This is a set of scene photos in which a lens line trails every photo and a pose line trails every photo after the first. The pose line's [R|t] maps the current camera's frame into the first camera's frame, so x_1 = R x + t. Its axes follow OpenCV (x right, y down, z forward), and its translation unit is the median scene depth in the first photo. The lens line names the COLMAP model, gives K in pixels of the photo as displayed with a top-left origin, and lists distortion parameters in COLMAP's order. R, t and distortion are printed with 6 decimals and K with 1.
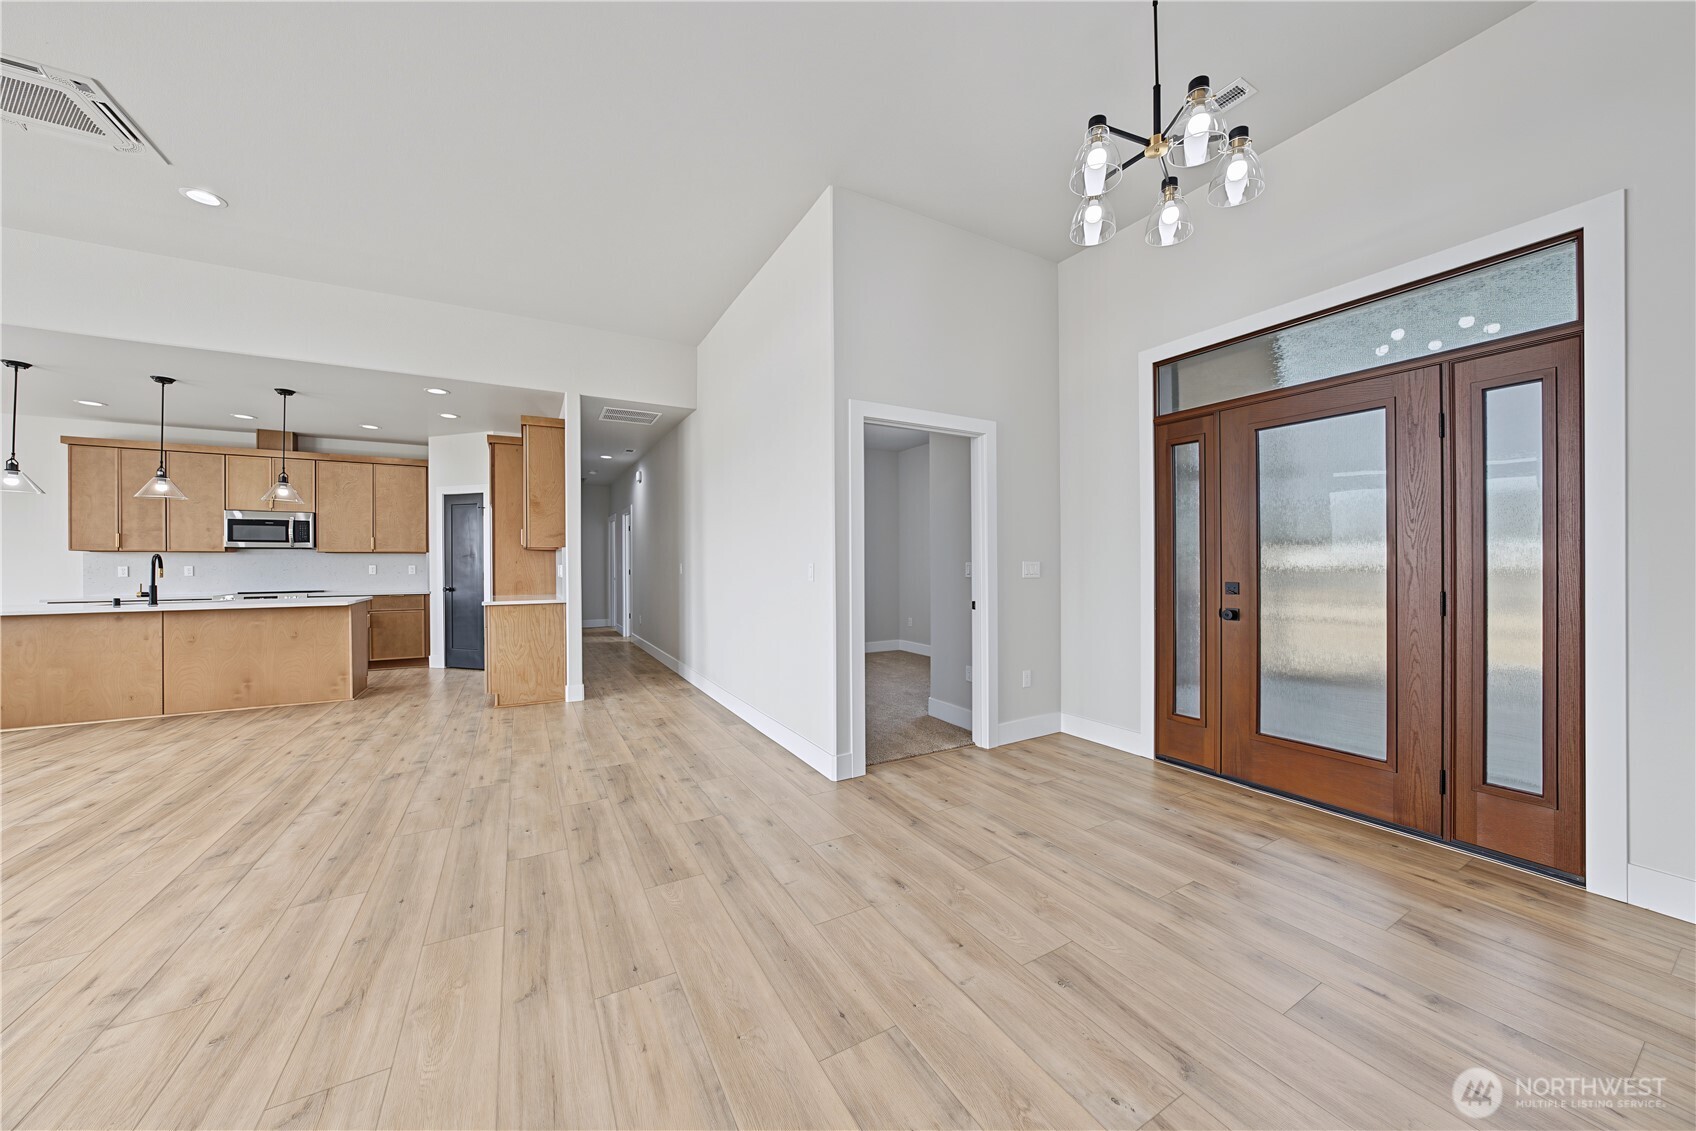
lens RADIAL K [[584.7, 0, 848.1], [0, 584.7, 564.1], [0, 0, 1]] dist [-0.029780, 0.007113]
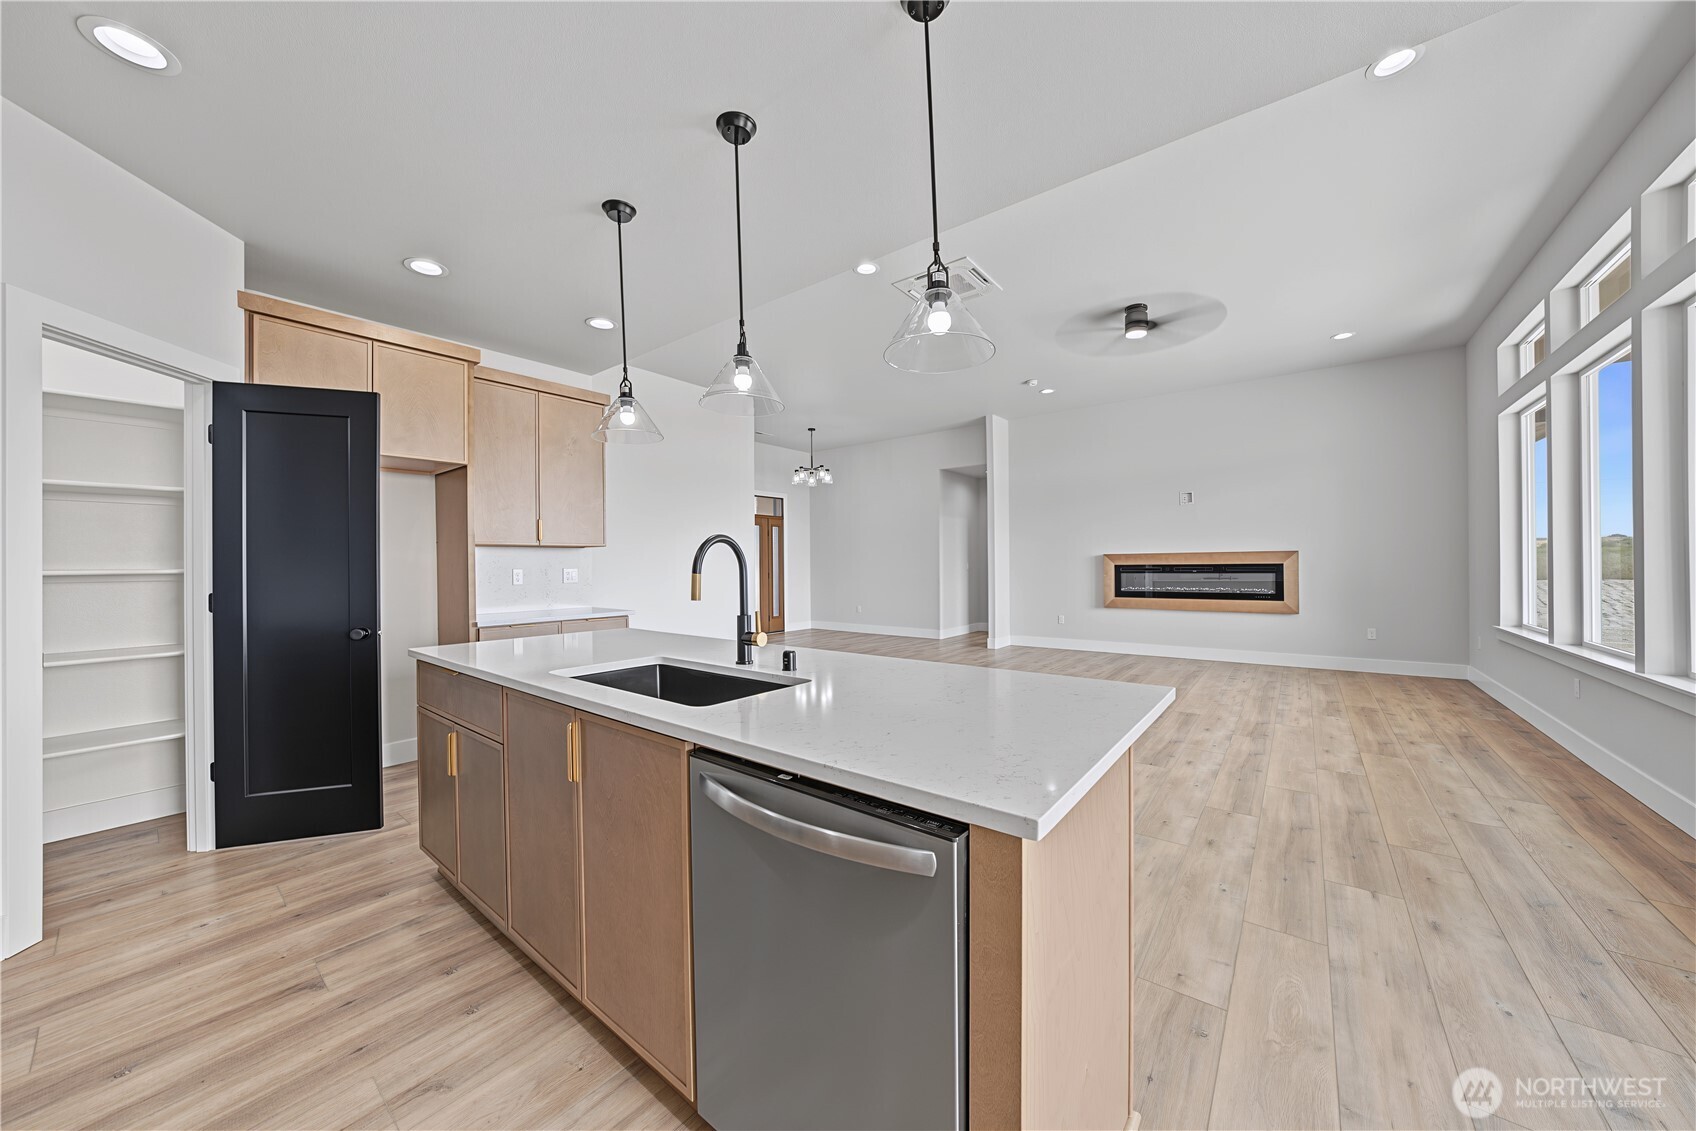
lens RADIAL K [[586.5, 0, 848.0], [0, 586.5, 565.5], [0, 0, 1]] dist [-0.030431, 0.007060]
pose [[-0.379857, 0.006647, 0.925021, -2.121376], [0.012983, 0.999914, -0.001854, 0.005242], [-0.924954, 0.011306, -0.379911, 1.412275]]
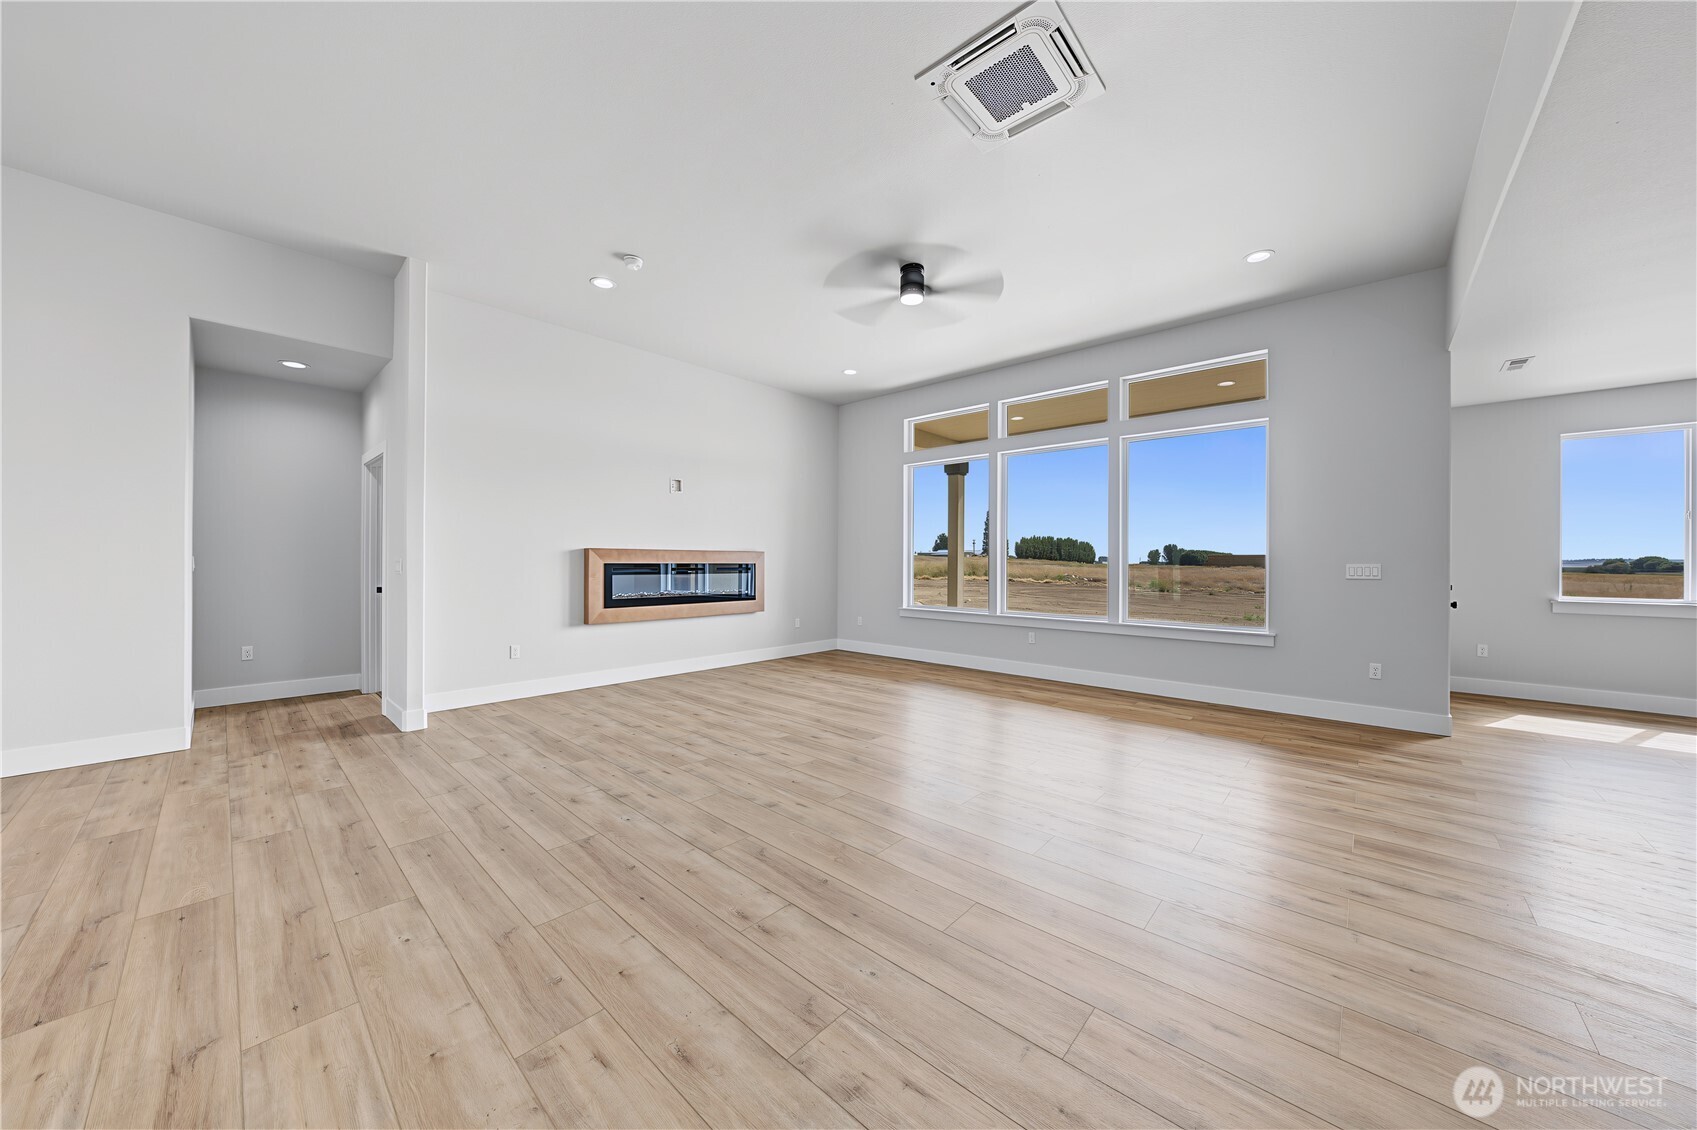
lens RADIAL K [[585.0, 0, 848.6], [0, 585.0, 563.6], [0, 0, 1]] dist [-0.029780, 0.007113]
pose [[-0.949166, -0.000683, -0.314776, -0.626244], [-0.002895, 0.999974, 0.006560, 0.000349], [0.314764, 0.007138, -0.949143, 1.349912]]
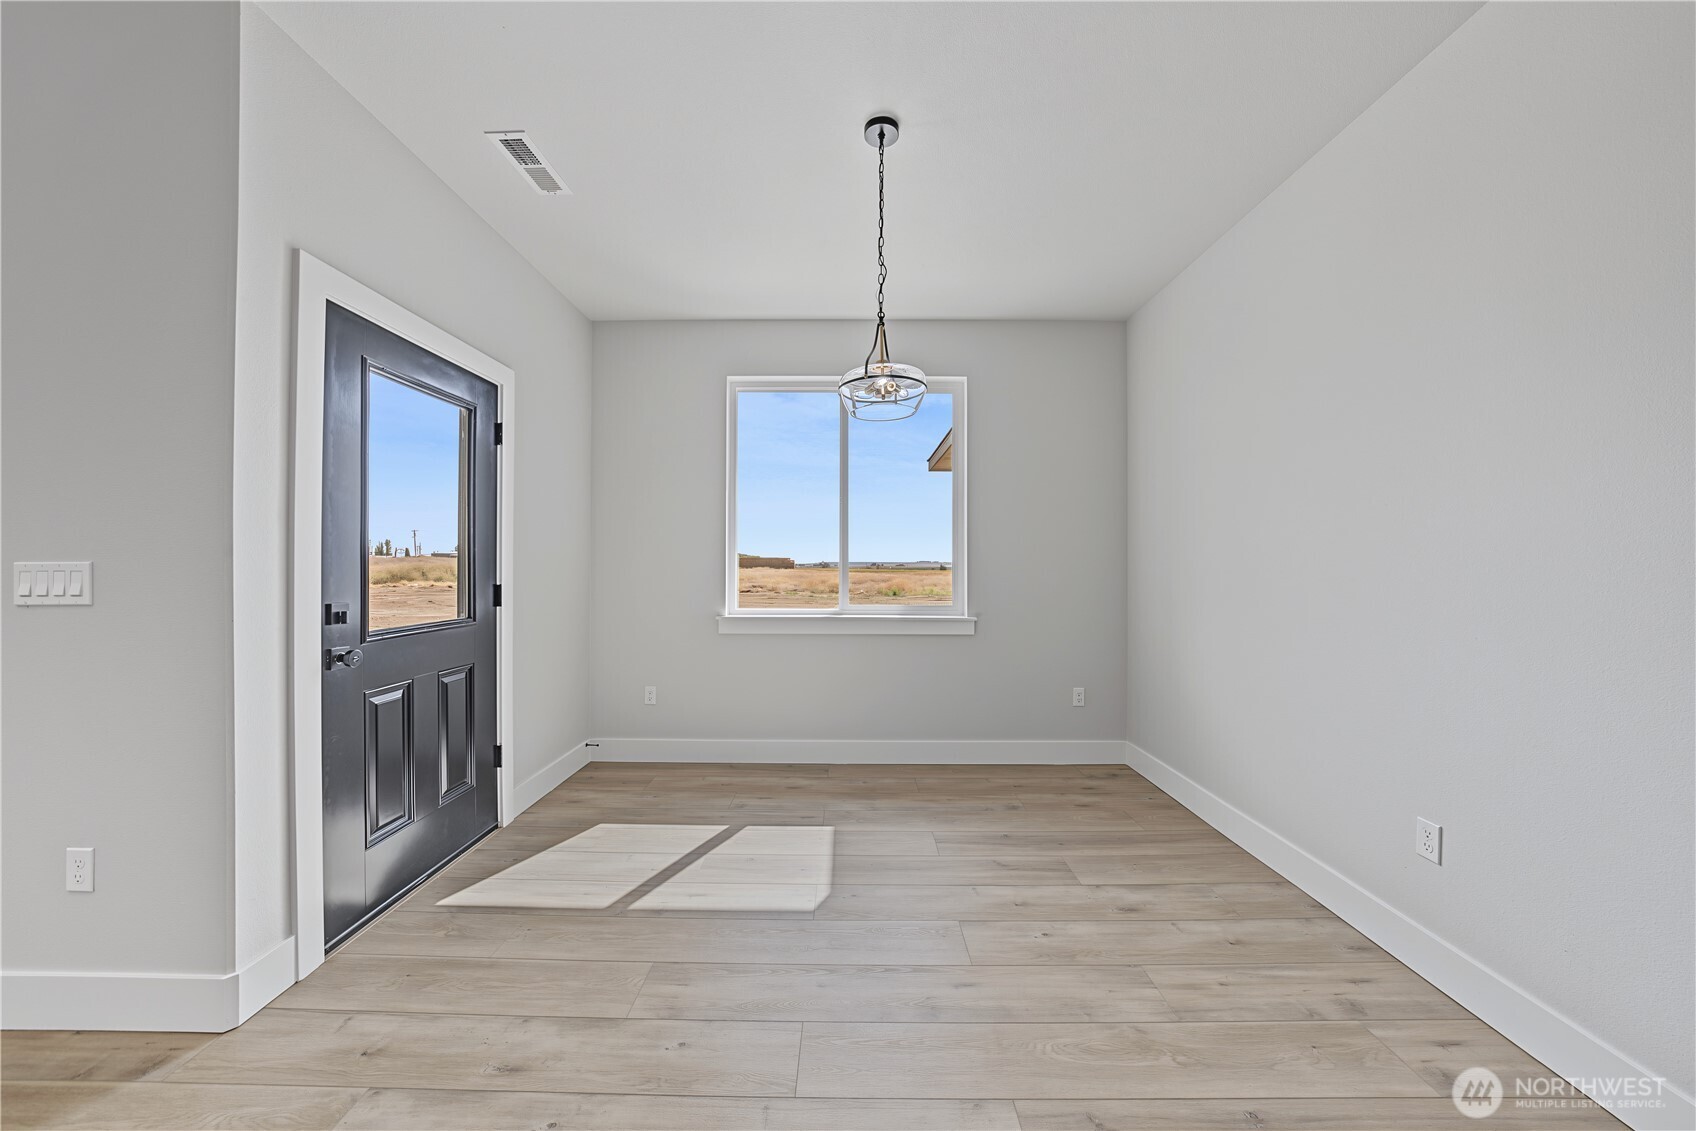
lens RADIAL K [[584.7, 0, 848.1], [0, 584.7, 564.1], [0, 0, 1]] dist [-0.029780, 0.007113]
pose [[-0.499489, -0.000788, -0.866320, -1.989299], [-0.003656, 0.999993, 0.001198, 0.004829], [0.866313, 0.003766, -0.499488, 1.251801]]
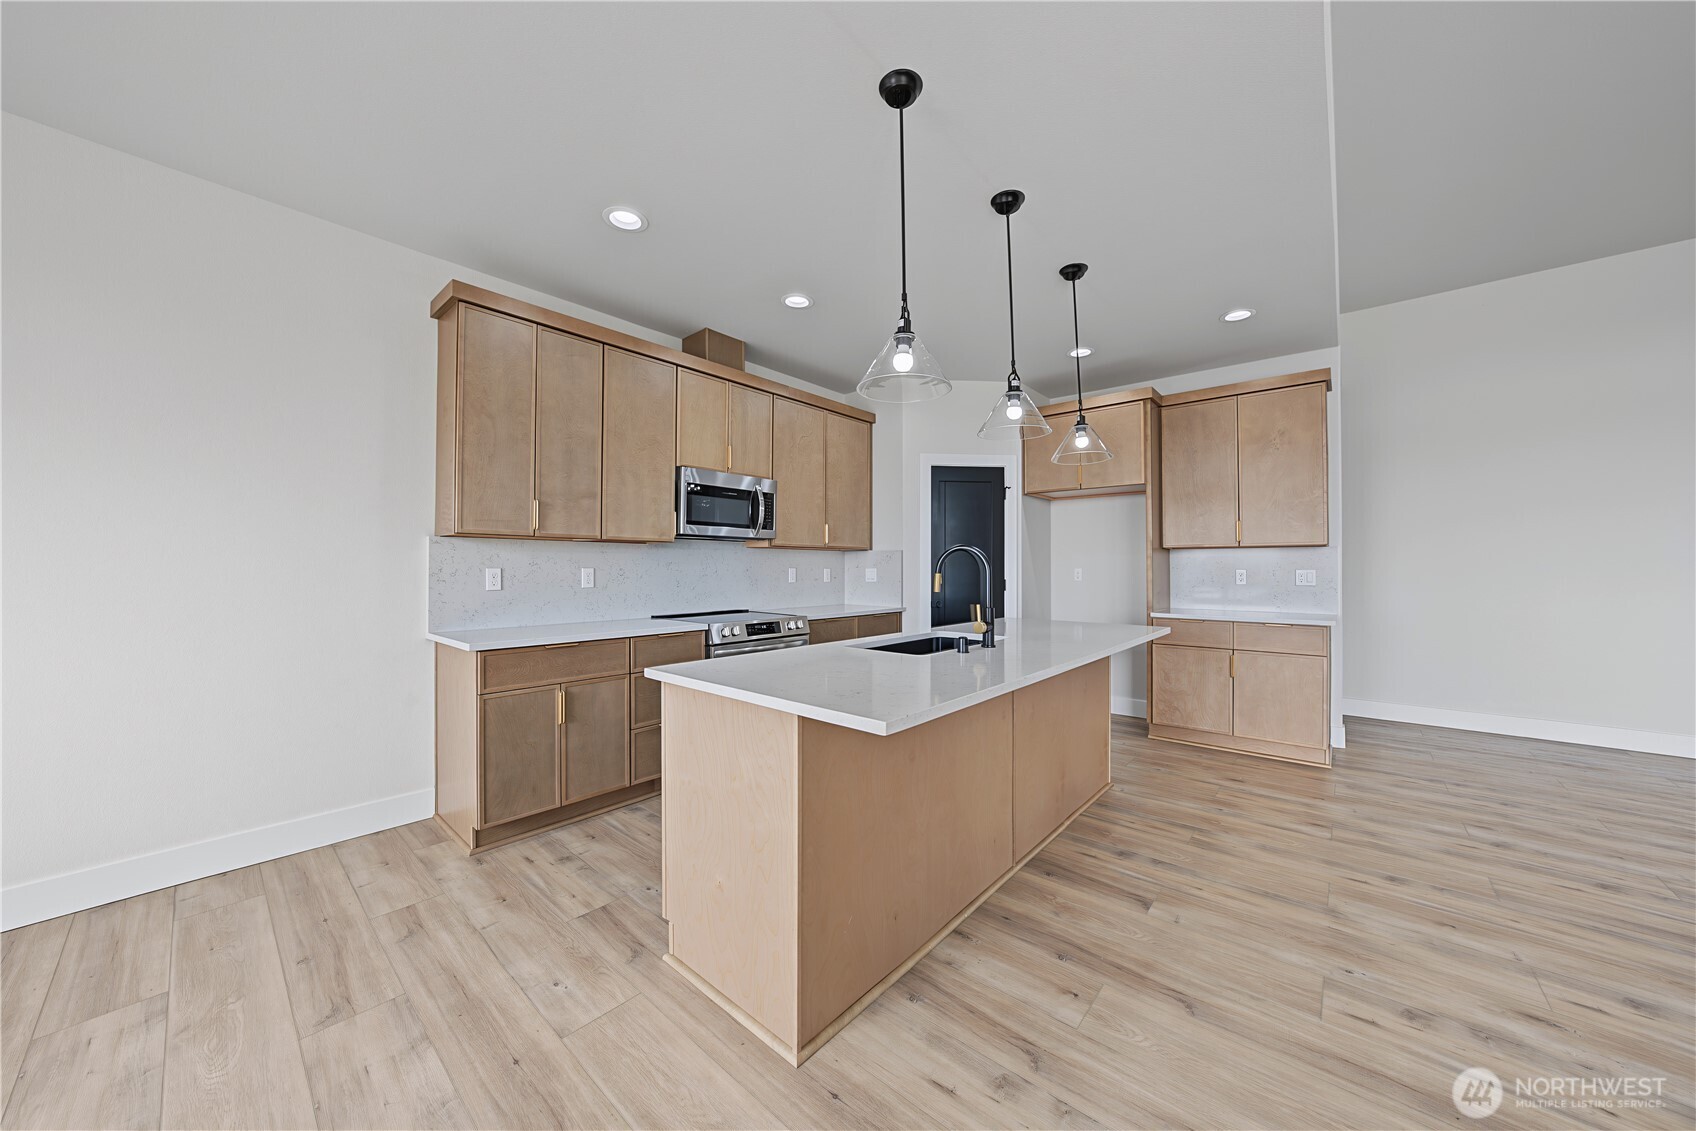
lens RADIAL K [[577.8, 0, 845.6], [0, 577.8, 574.1], [0, 0, 1]] dist [-0.029781, 0.006313]
pose [[0.942718, 0.001657, 0.333588, -1.960607], [-0.005097, 0.999942, 0.009437, 0.004266], [-0.333553, -0.010597, 0.942672, 0.740285]]
